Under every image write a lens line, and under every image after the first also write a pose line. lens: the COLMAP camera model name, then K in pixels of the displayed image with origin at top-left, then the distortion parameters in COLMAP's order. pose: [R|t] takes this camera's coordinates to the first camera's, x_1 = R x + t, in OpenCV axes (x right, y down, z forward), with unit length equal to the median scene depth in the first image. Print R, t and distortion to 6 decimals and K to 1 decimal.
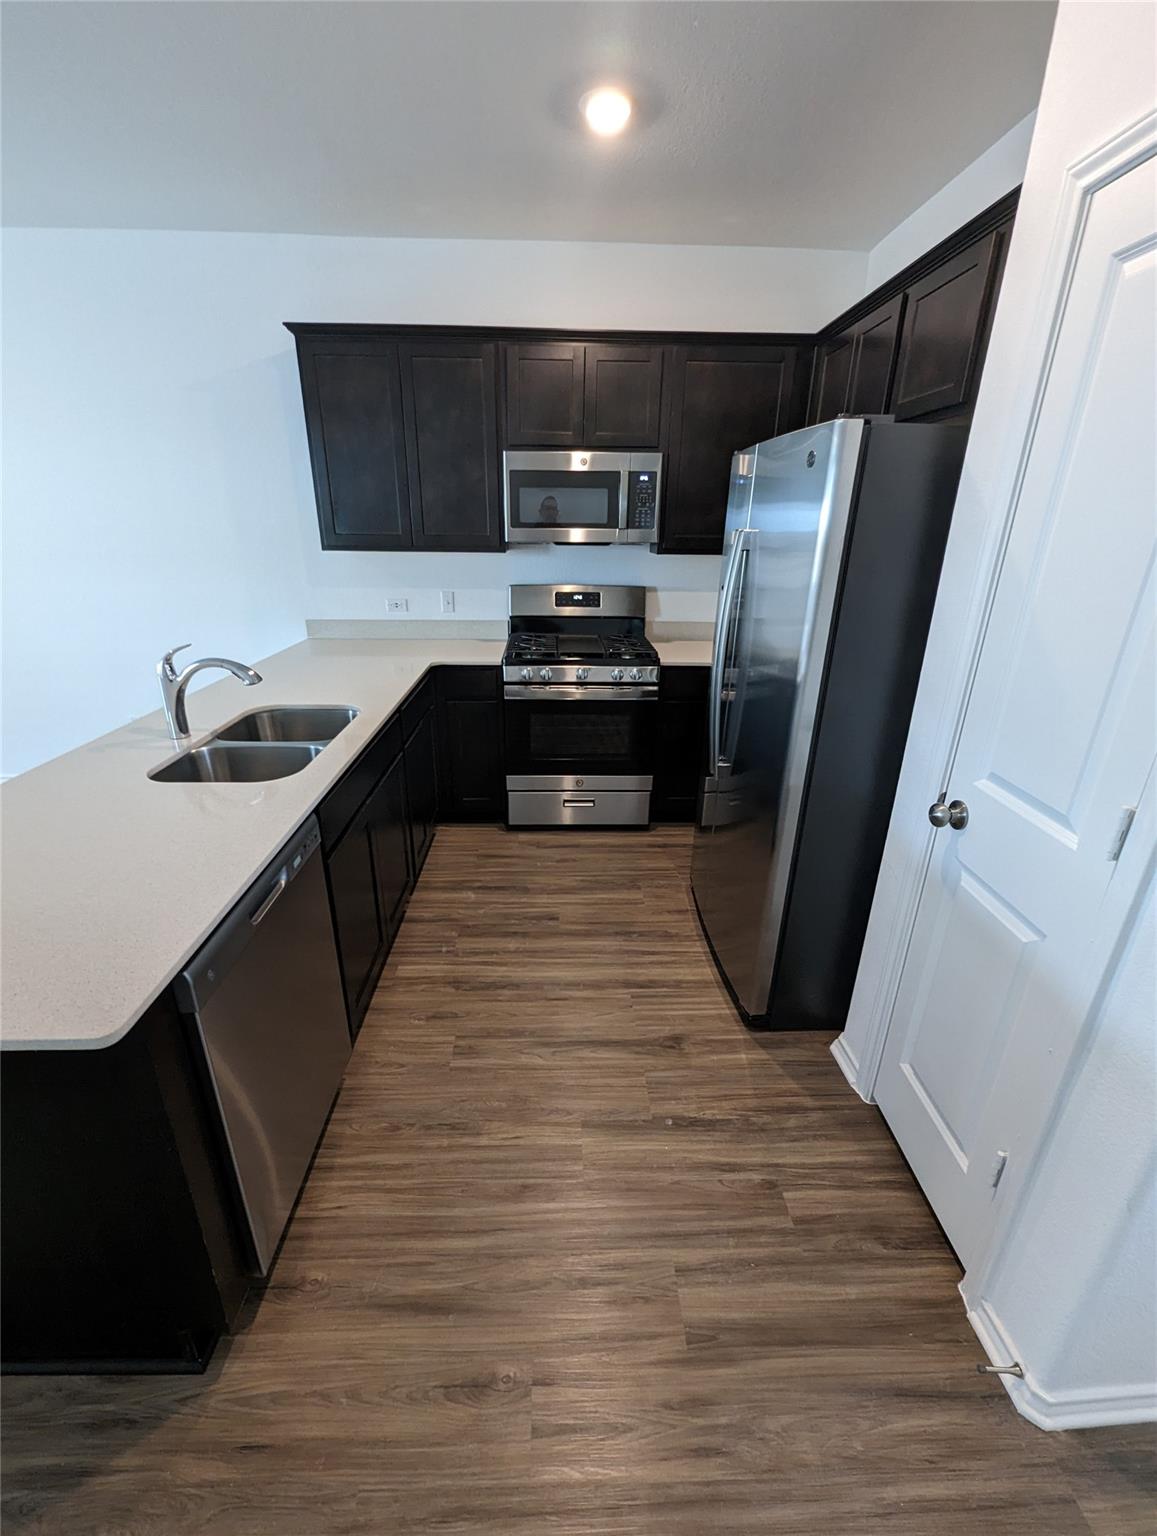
lens RADIAL K [[639.9, 0, 570.5], [0, 639.9, 771.3], [0, 0, 1]] dist [-0.000682, -0.001464]
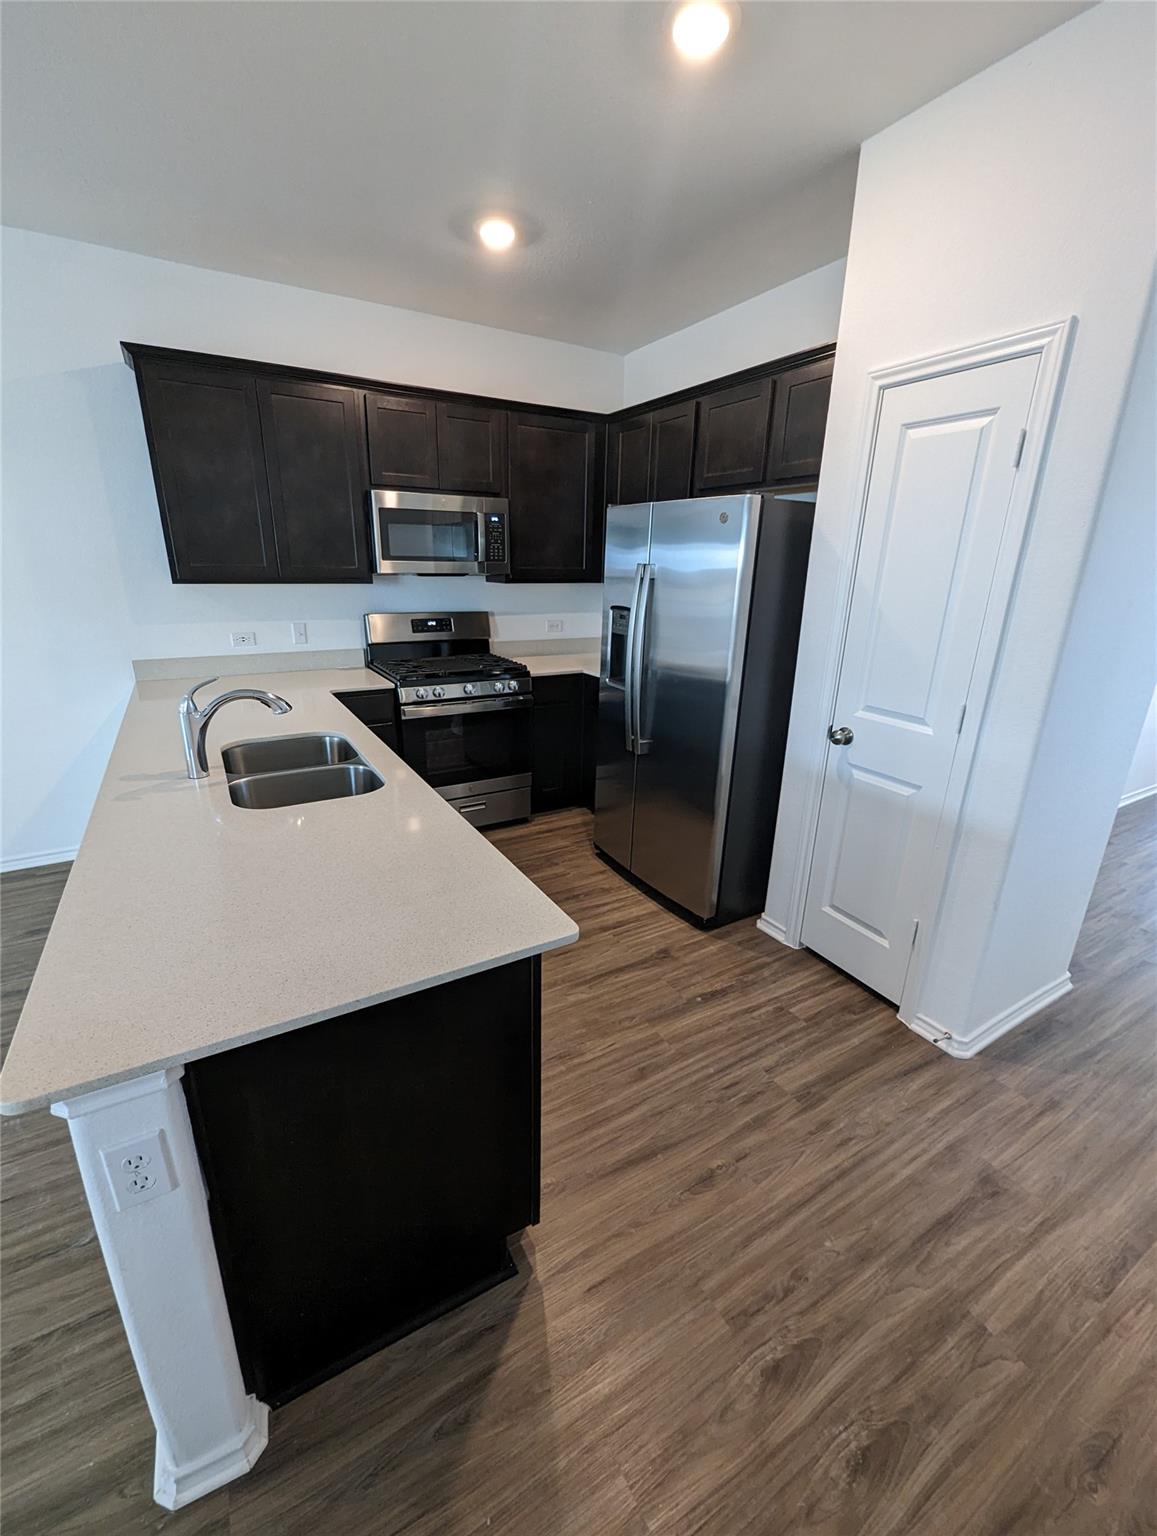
lens RADIAL K [[639.9, 0, 570.5], [0, 639.9, 771.3], [0, 0, 1]] dist [-0.000682, -0.001464]
pose [[0.879839, -0.145224, 0.452541, -0.573975], [0.164251, 0.986415, -0.002791, 0.033709], [-0.445988, 0.076786, 0.891739, -0.104805]]
